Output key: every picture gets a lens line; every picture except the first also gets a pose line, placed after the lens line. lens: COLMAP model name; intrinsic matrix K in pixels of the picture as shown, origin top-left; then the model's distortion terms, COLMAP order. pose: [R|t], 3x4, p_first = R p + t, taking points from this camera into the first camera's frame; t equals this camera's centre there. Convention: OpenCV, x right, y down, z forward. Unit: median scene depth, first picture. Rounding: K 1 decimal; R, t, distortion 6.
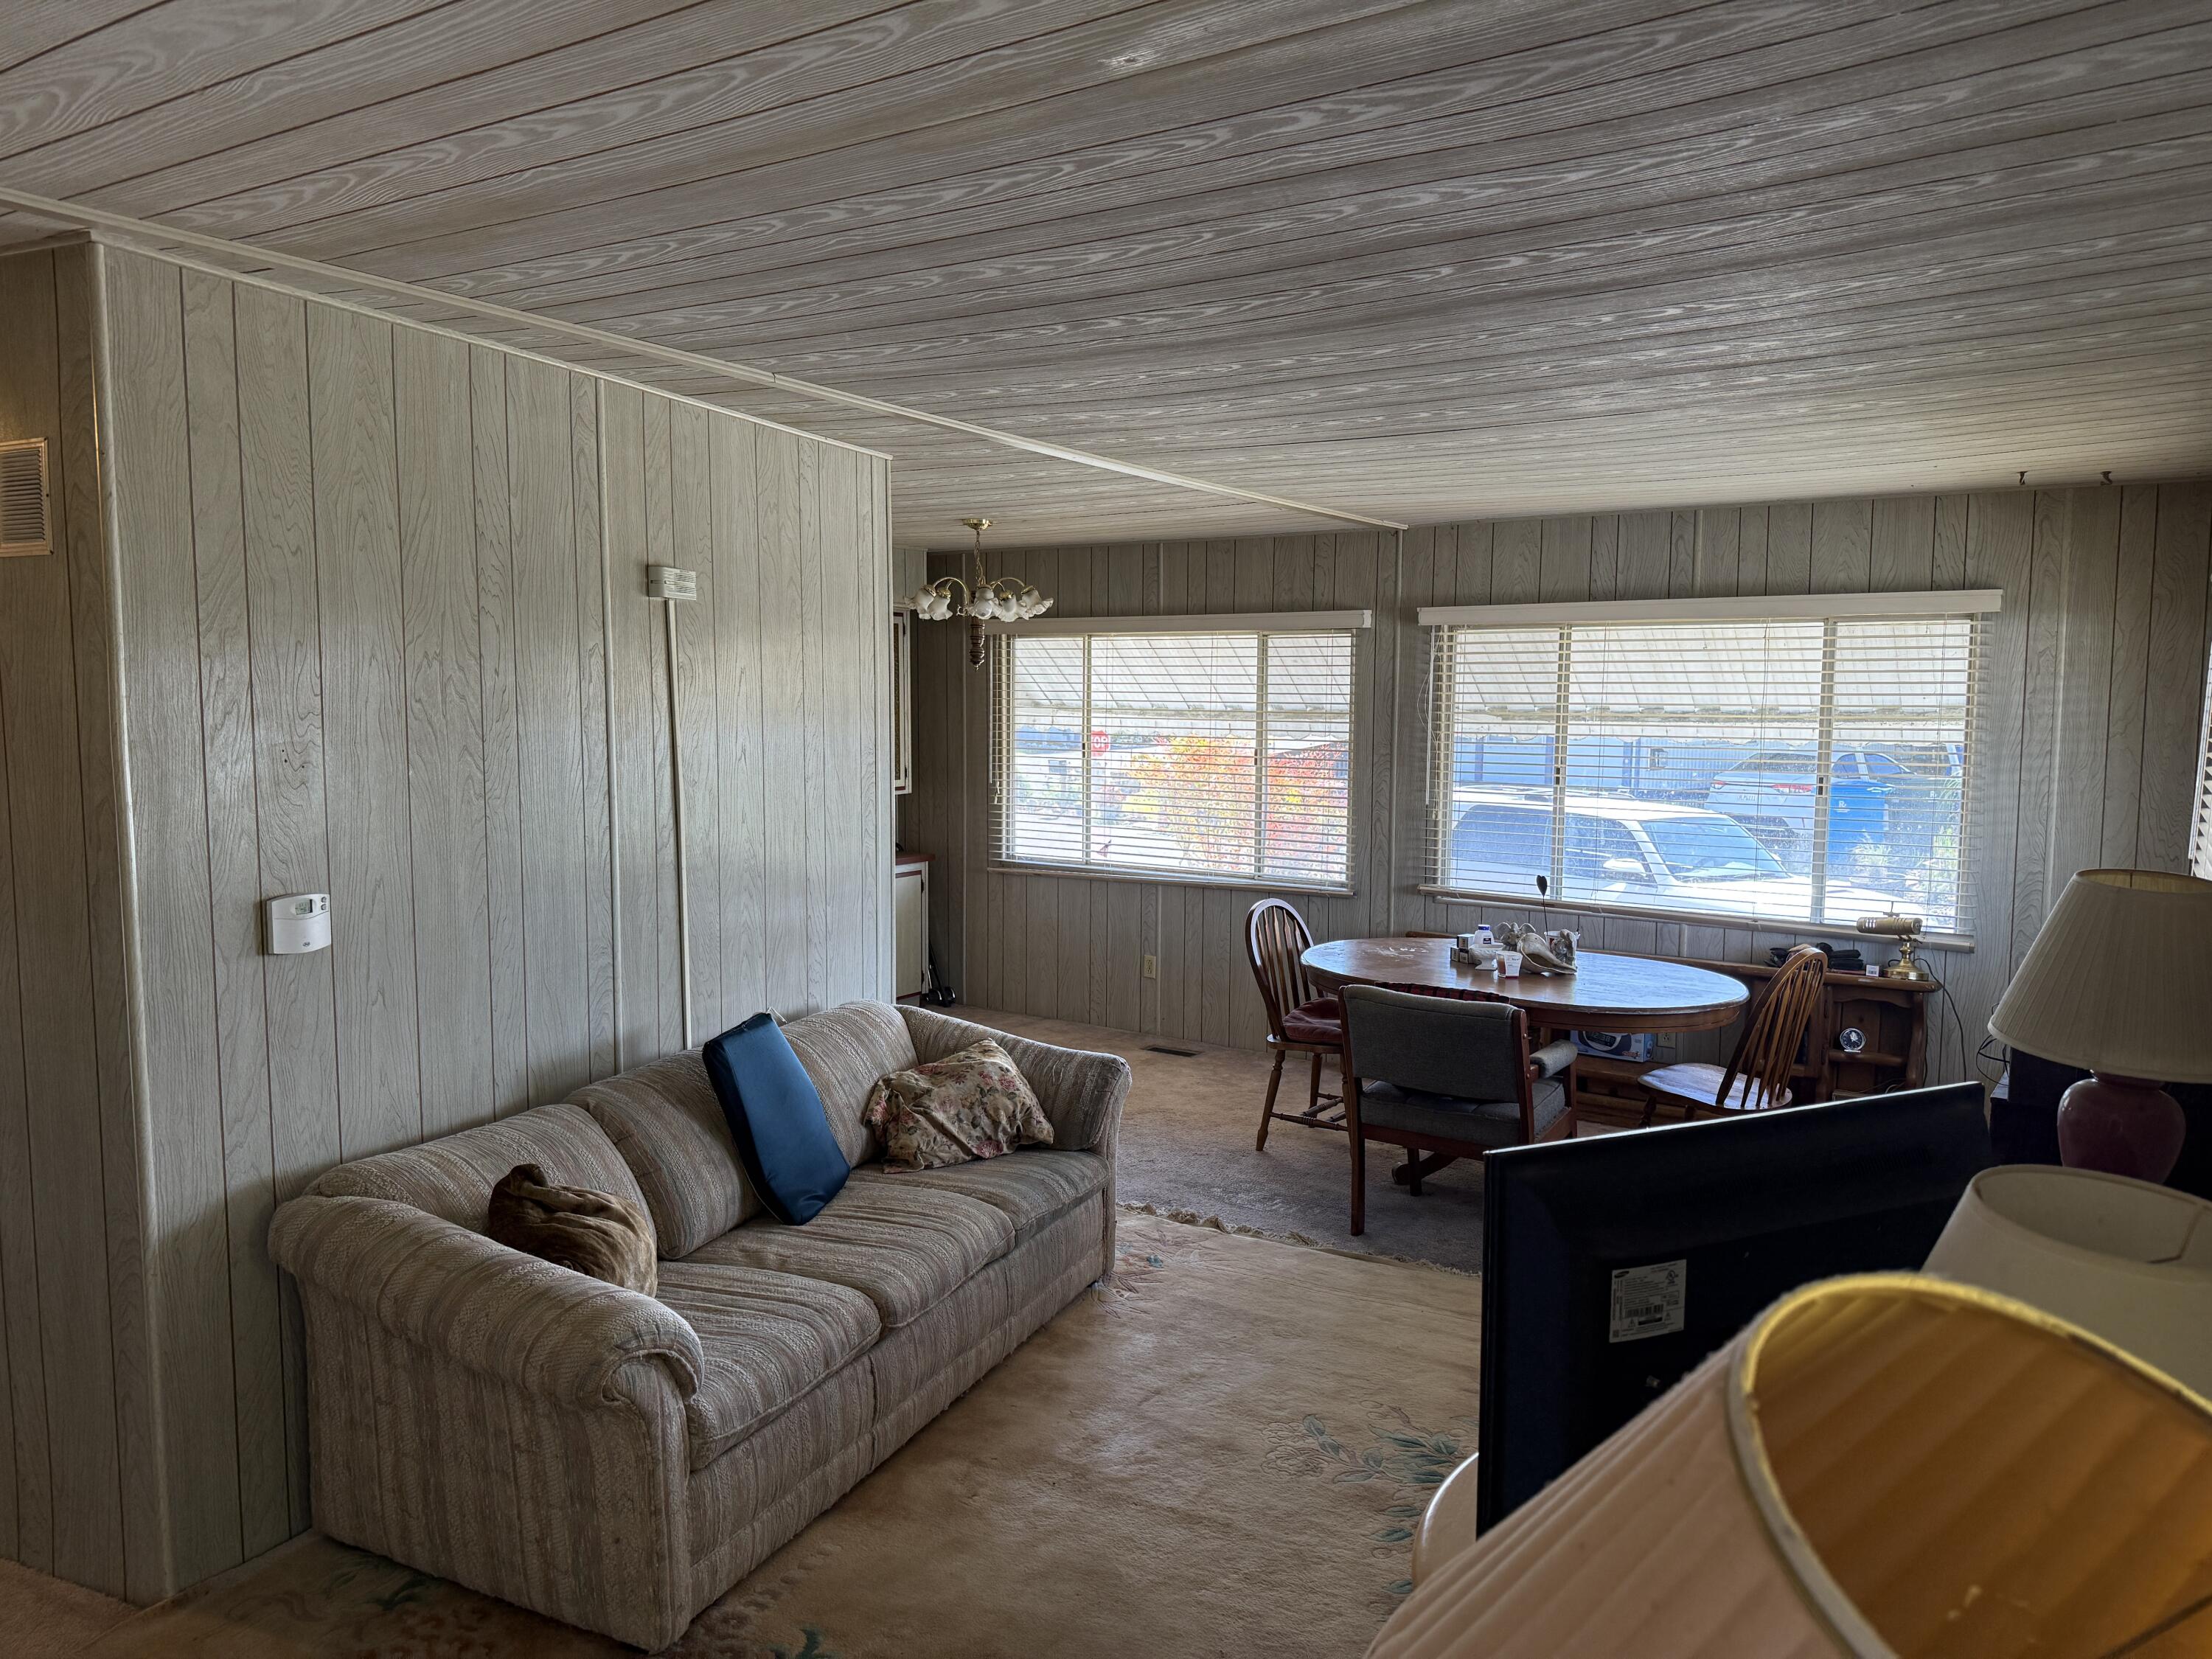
lens RADIAL K [[1558.8, 0, 1106.0], [0, 1558.8, 829.5], [0, 0, 1]] dist [0.009100, 0.008098]
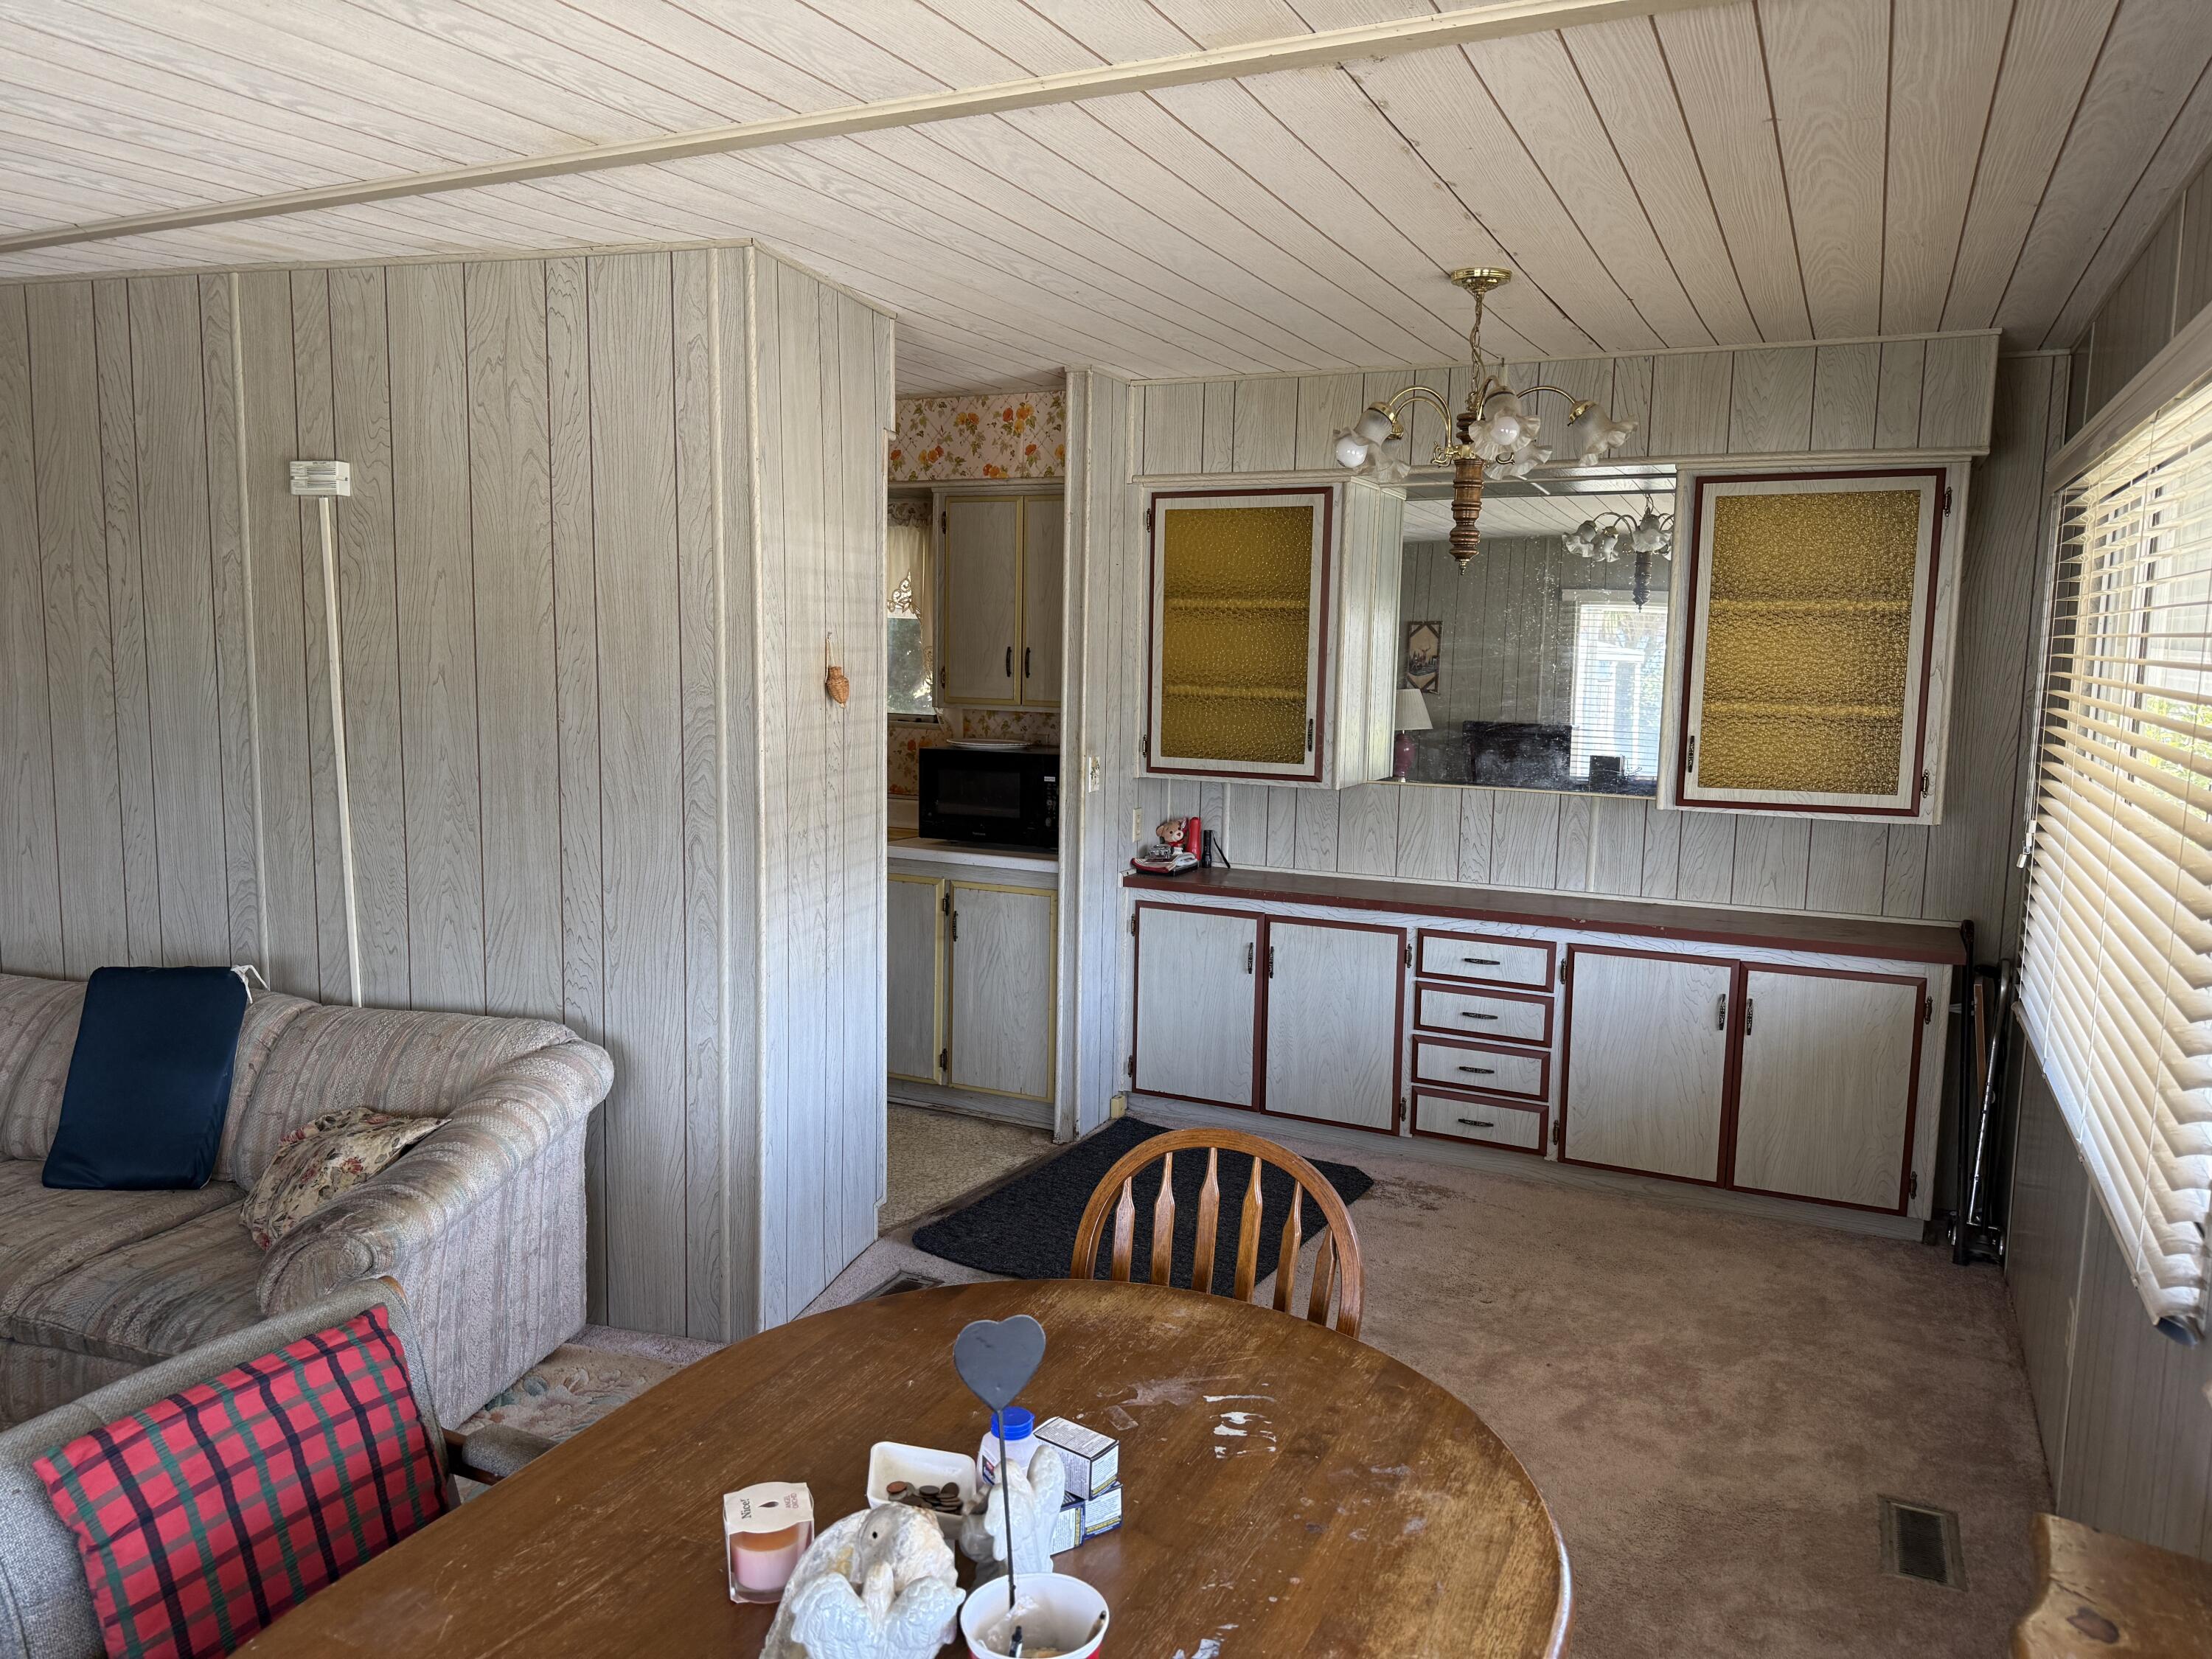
lens RADIAL K [[1558.8, 0, 1106.0], [0, 1558.8, 829.5], [0, 0, 1]] dist [0.009100, 0.008098]
pose [[0.122573, 0.116027, -0.985654, 0.778385], [-0.098537, 0.989658, 0.104245, -0.109612], [0.987556, 0.084346, 0.132738, 1.526097]]
